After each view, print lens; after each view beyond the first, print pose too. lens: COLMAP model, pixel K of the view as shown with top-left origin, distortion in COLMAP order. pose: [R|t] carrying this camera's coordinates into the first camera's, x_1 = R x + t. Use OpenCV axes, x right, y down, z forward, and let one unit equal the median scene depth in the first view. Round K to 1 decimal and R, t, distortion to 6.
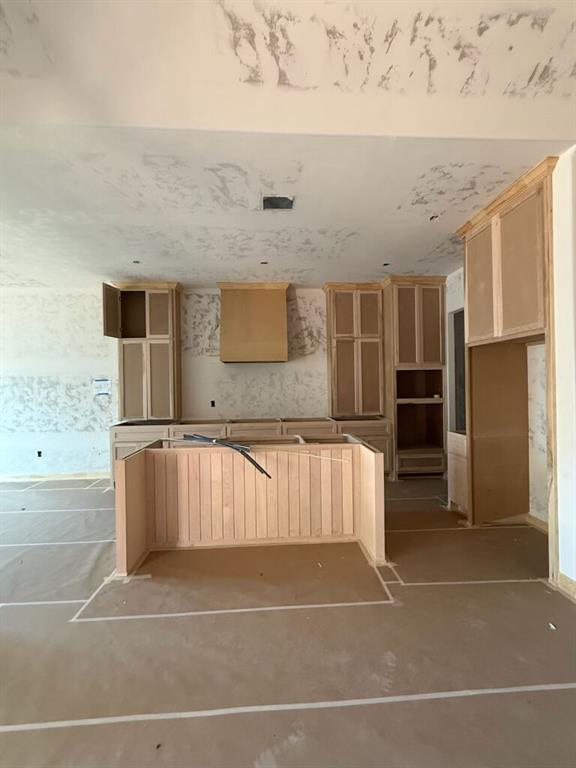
lens RADIAL K [[338.1, 0, 291.0], [0, 338.1, 385.6], [0, 0, 1]] dist [0.002081, 0.000340]
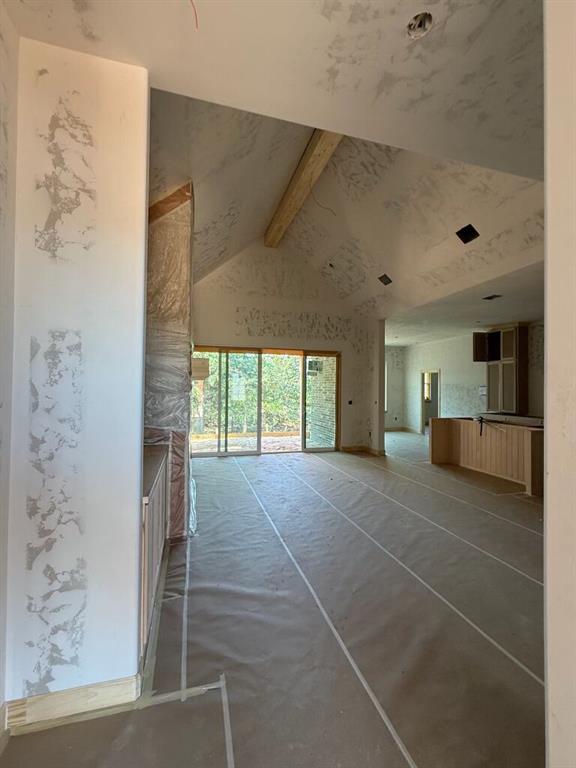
lens RADIAL K [[338.1, 0, 288.8], [0, 338.1, 381.5], [0, 0, 1]] dist [0.002081, 0.000340]
pose [[0.214029, -0.002396, -0.976824, 0.886719], [-0.019901, 0.999779, -0.006813, -0.010171], [0.976624, 0.020898, 0.213934, -0.303197]]
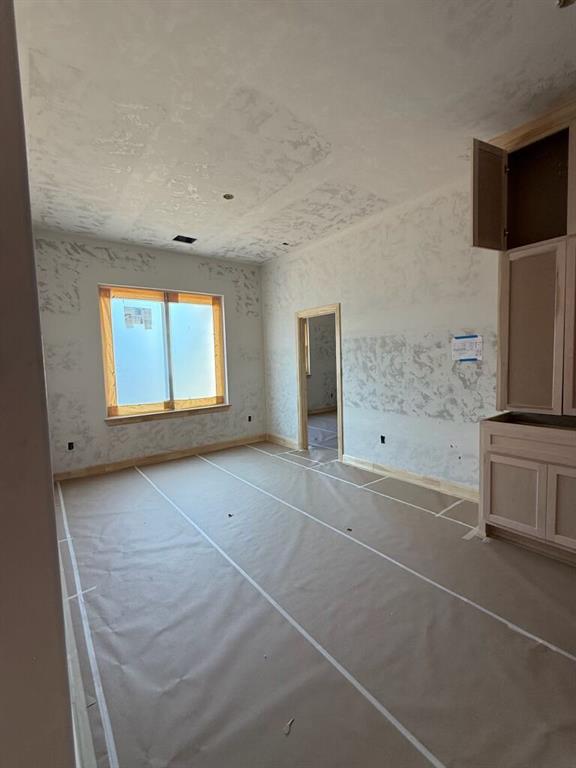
lens RADIAL K [[338.1, 0, 285.4], [0, 338.1, 380.9], [0, 0, 1]] dist [0.002081, 0.000340]
pose [[0.548580, 0.049823, -0.834613, -0.238353], [0.019267, 0.997205, 0.072193, 0.012433], [0.835876, -0.055685, 0.546086, 0.413791]]
